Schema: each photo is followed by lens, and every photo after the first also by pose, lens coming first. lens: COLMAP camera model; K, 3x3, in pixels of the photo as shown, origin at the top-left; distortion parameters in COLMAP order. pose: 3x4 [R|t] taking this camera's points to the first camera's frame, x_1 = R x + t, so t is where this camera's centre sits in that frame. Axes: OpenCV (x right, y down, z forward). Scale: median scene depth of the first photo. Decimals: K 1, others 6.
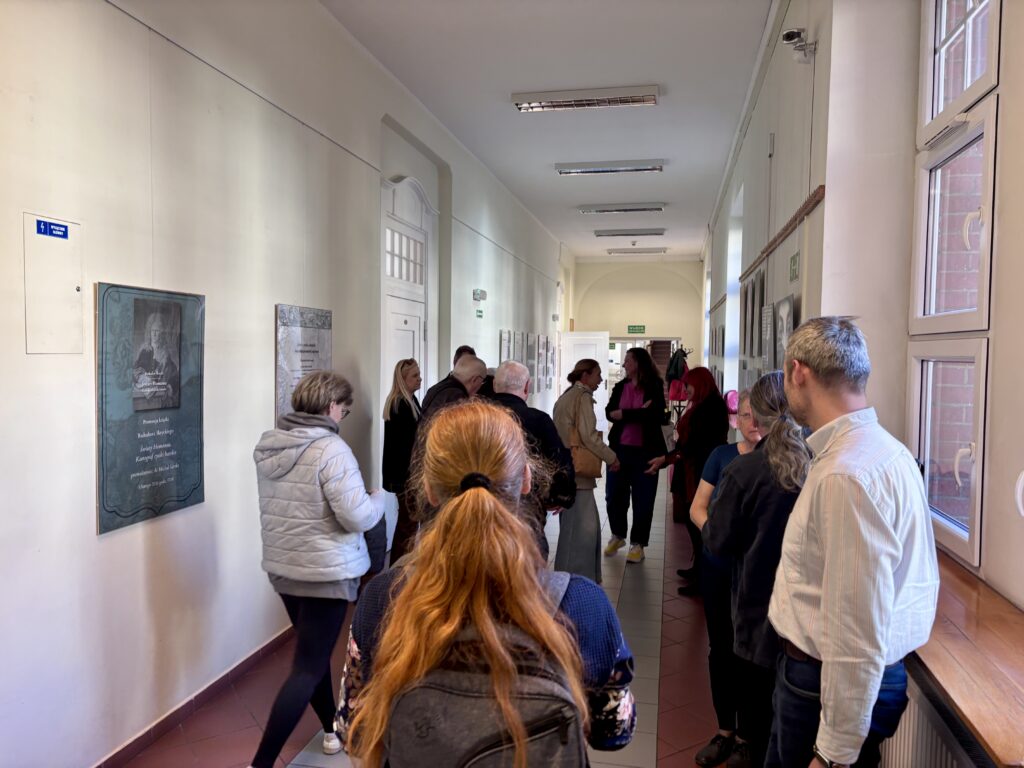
lens RADIAL K [[773.2, 0, 513.0], [0, 773.2, 367.9], [0, 0, 1]] dist [0.038684, -0.028886]
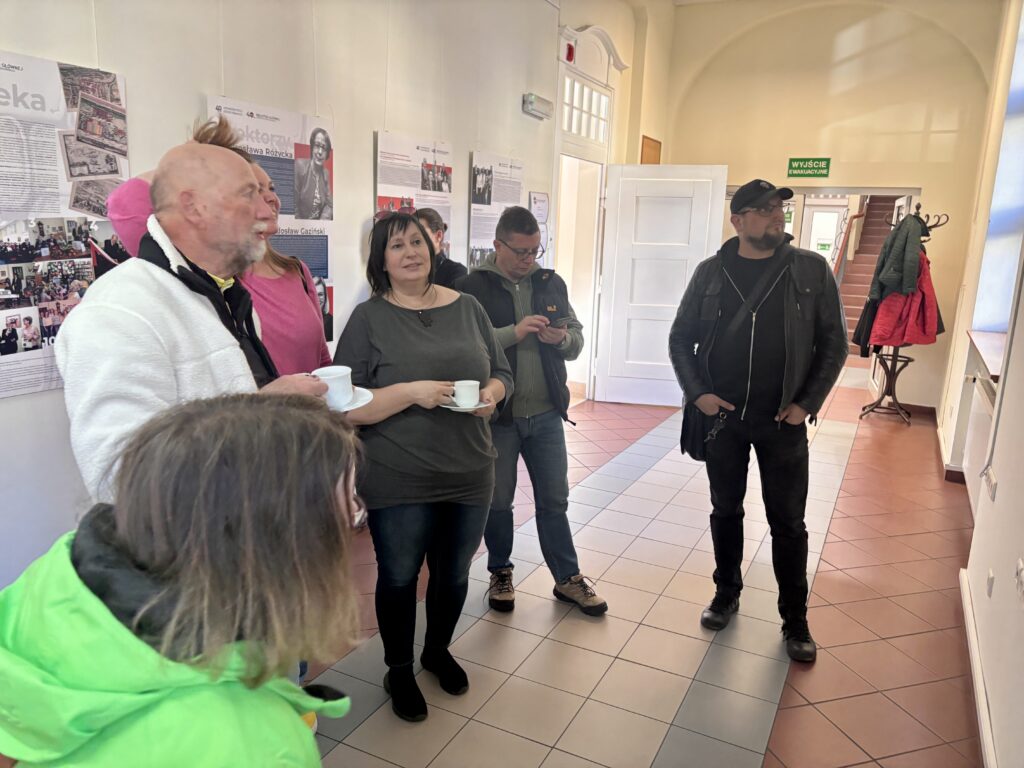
lens RADIAL K [[782.3, 0, 509.8], [0, 782.3, 368.6], [0, 0, 1]] dist [0.012848, -0.002115]
pose [[0.962896, 0.076839, -0.258704, 0.119298], [-0.034410, 0.985742, 0.164708, -0.005777], [0.267671, -0.149695, 0.951811, 0.518121]]
